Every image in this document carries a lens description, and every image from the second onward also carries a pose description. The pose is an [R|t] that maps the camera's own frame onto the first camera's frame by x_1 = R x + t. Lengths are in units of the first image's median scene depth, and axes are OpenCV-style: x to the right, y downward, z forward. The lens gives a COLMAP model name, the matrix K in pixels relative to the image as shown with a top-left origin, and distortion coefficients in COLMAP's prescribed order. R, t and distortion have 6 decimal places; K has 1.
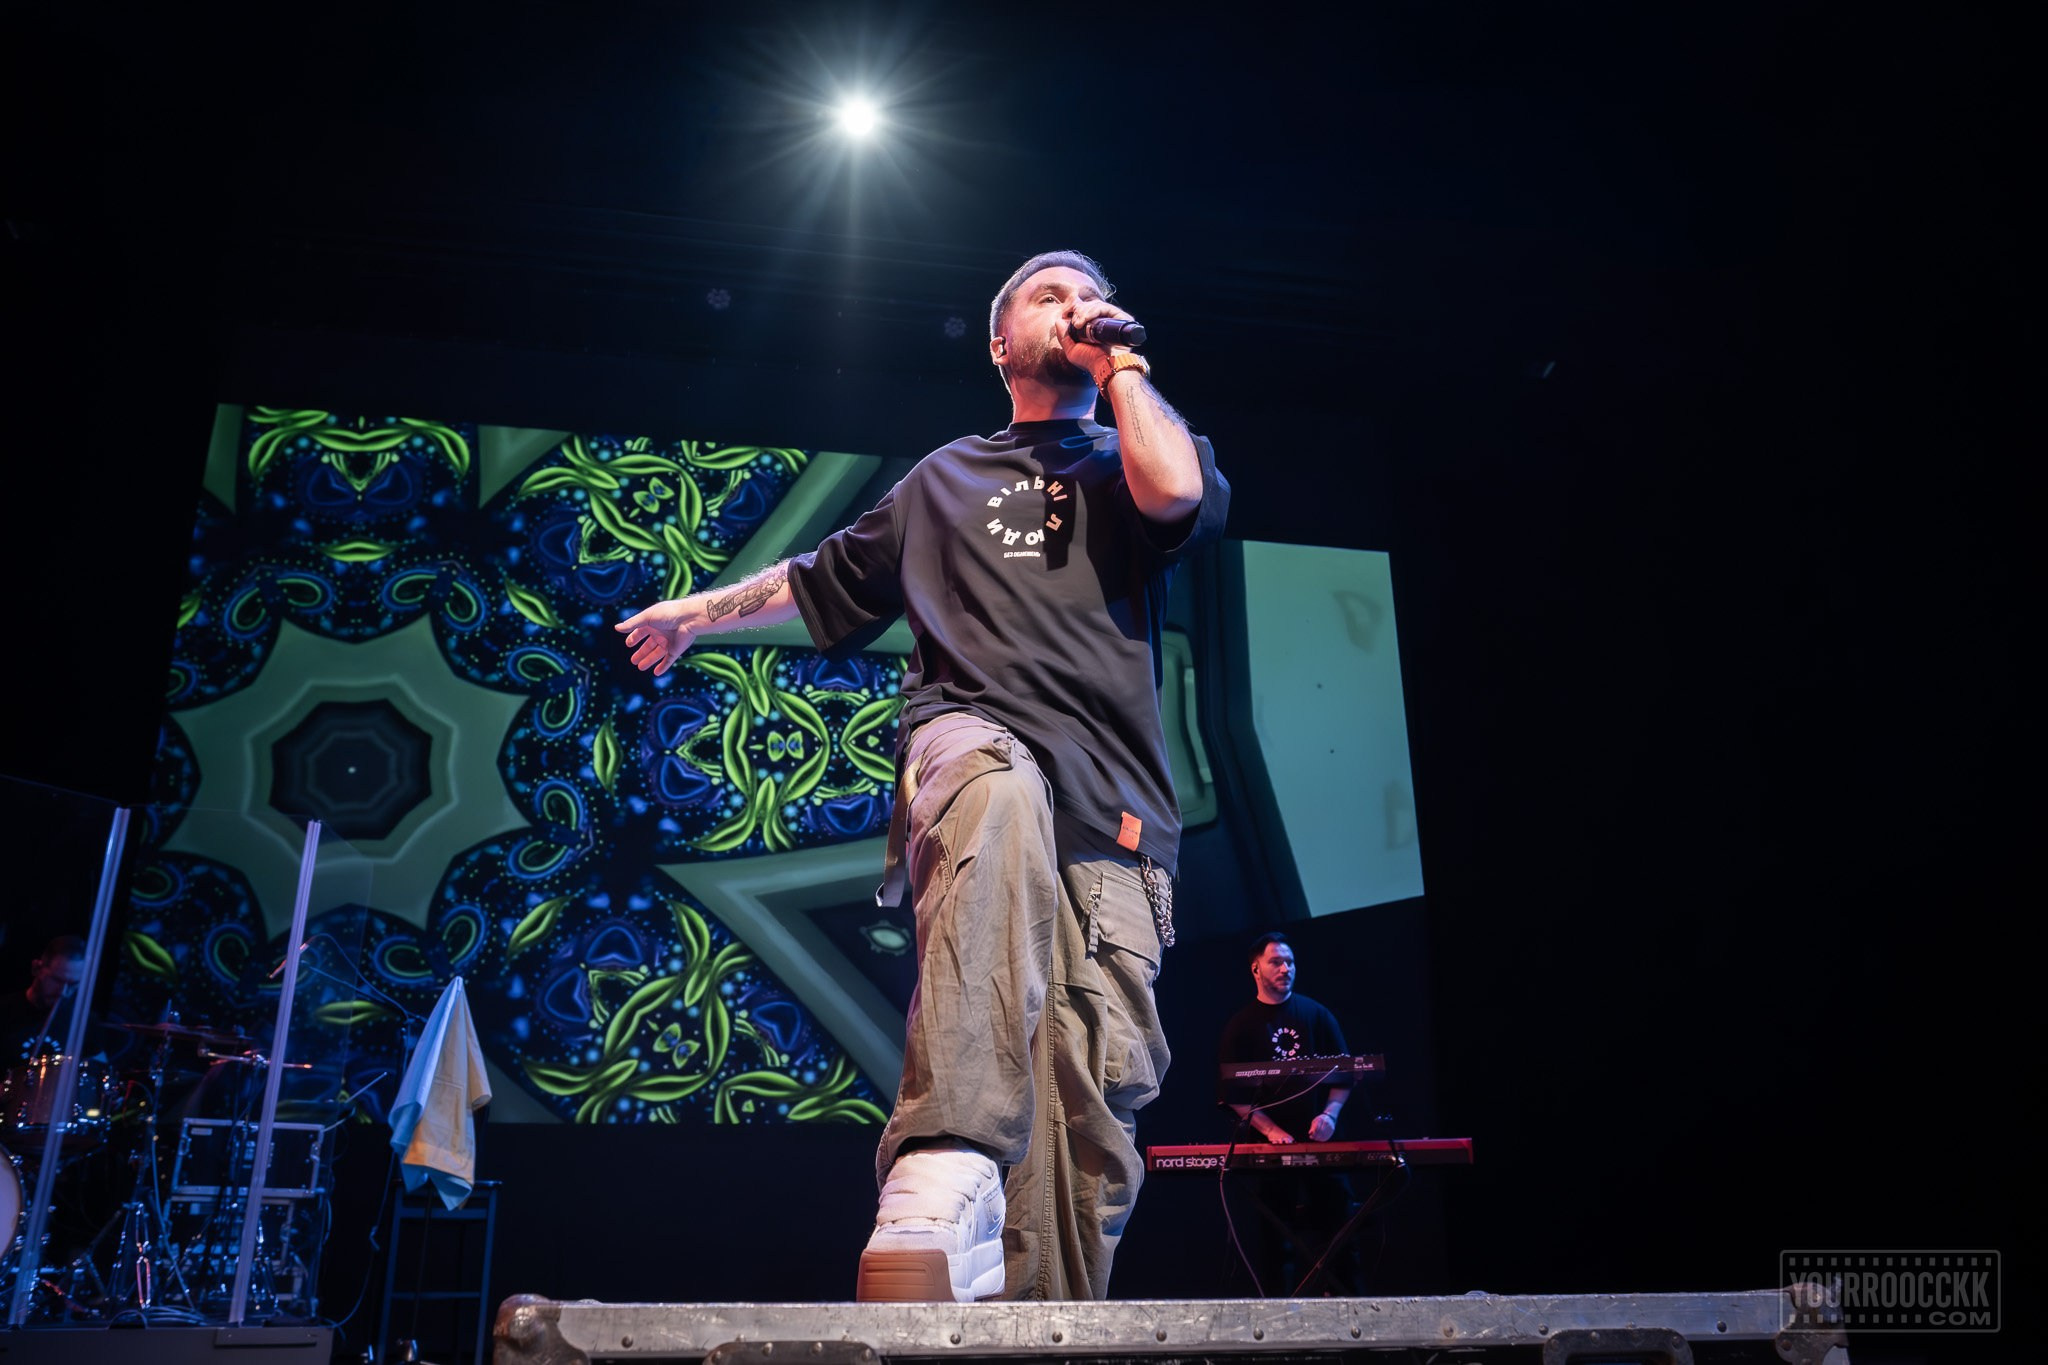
lens RADIAL K [[1407.0, 0, 1024.0], [0, 1407.0, 682.5], [0, 0, 1]] dist [-0.004012, 0.000785]
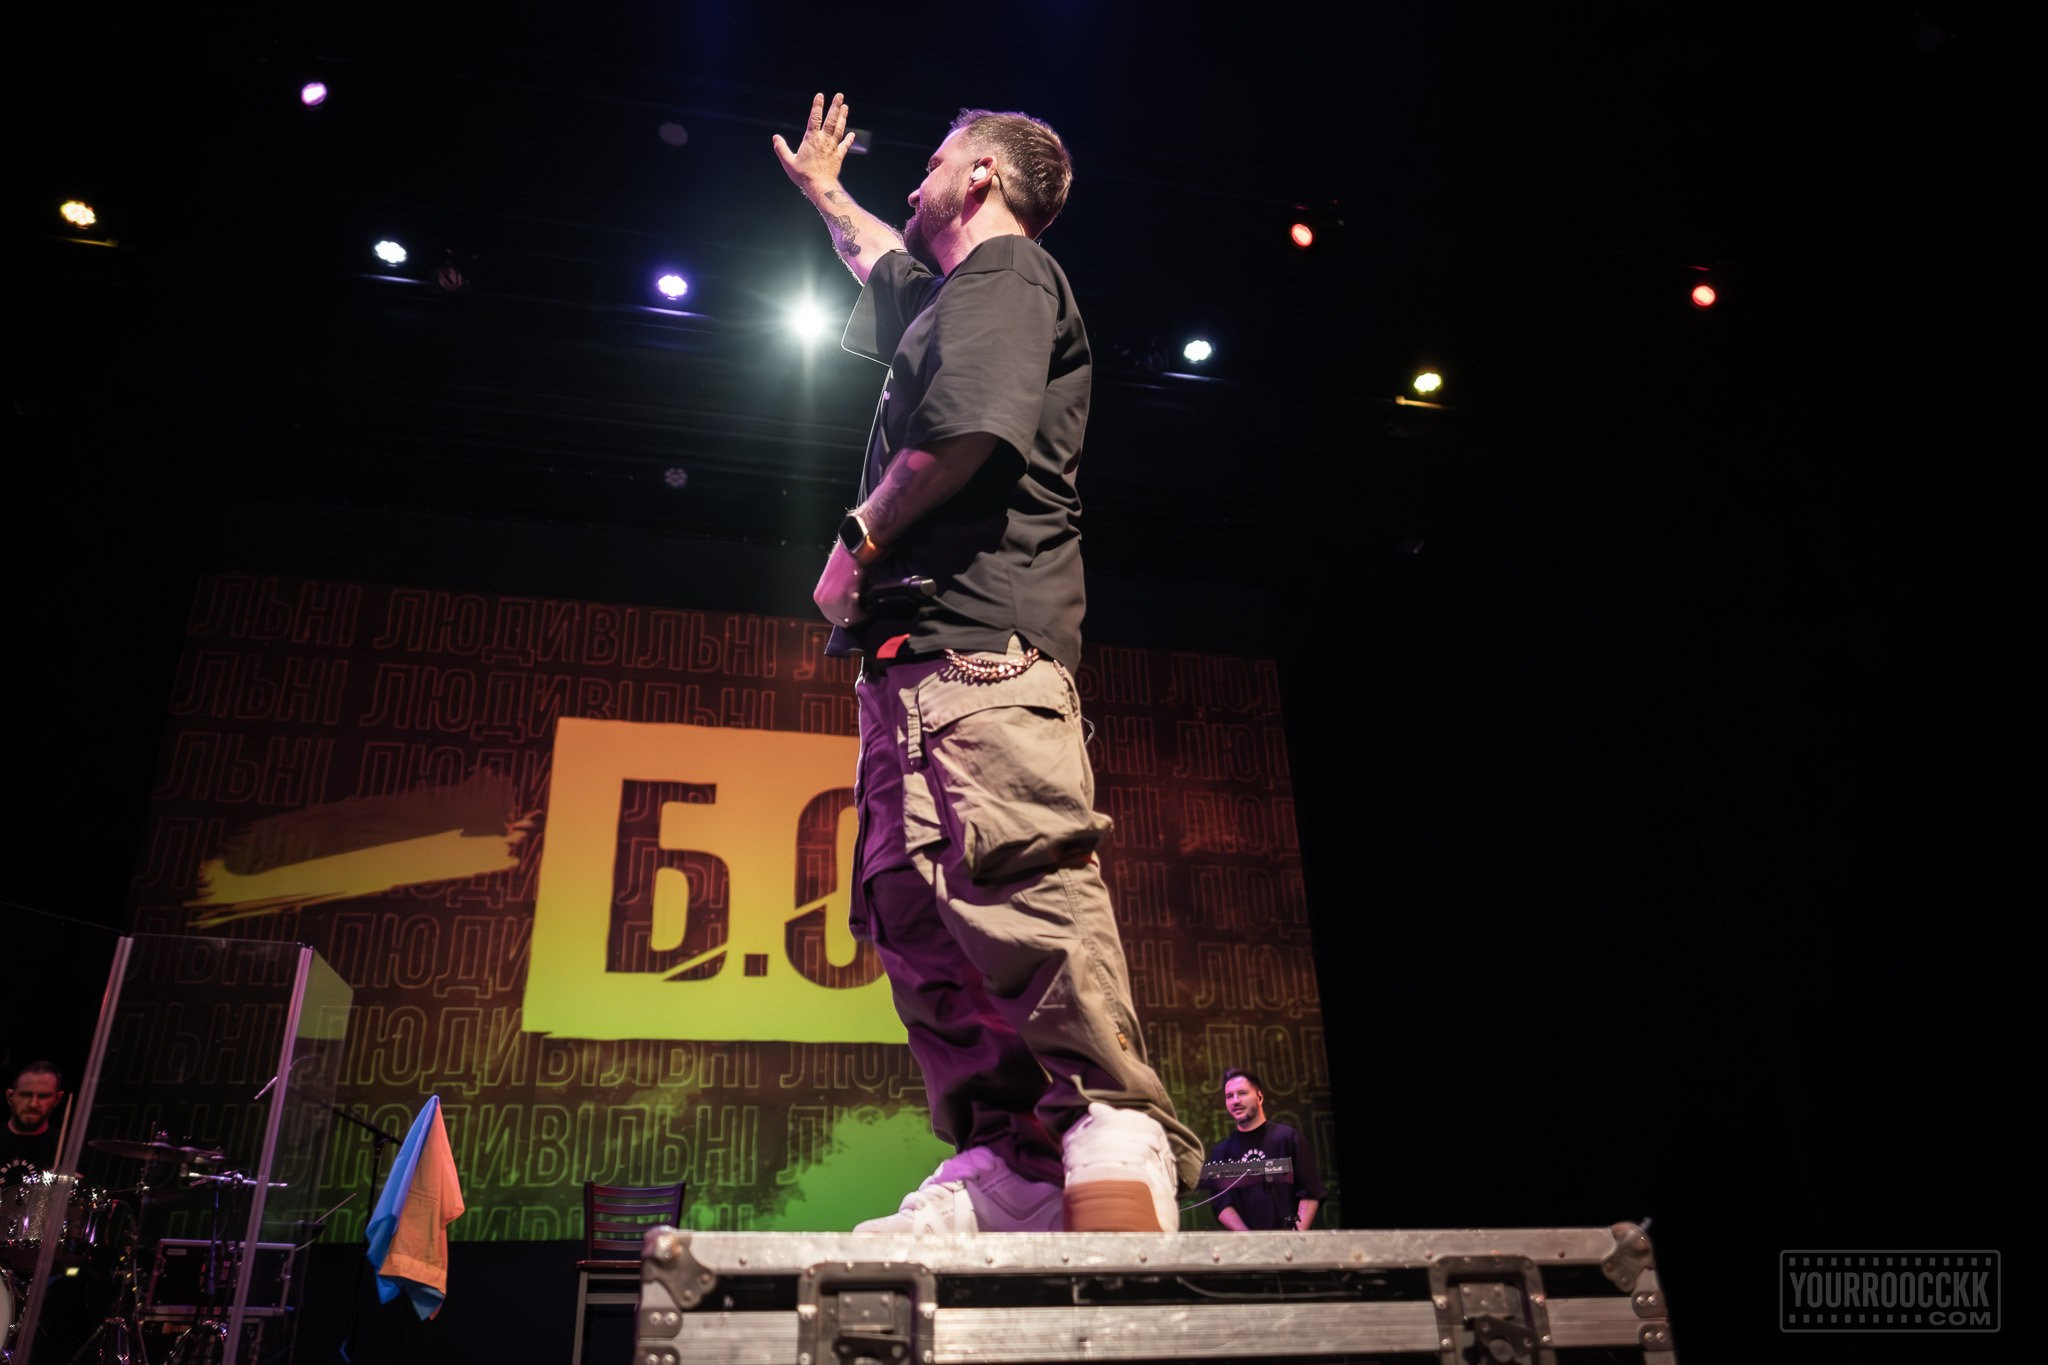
lens RADIAL K [[1409.8, 0, 985.8], [0, 1409.8, 722.2], [0, 0, 1]] dist [-0.004946, 0.004480]
pose [[0.998740, 0.001157, 0.050180, -0.039214], [0.003568, 0.995568, -0.093979, 0.029297], [-0.050067, 0.094039, 0.994309, -0.118816]]
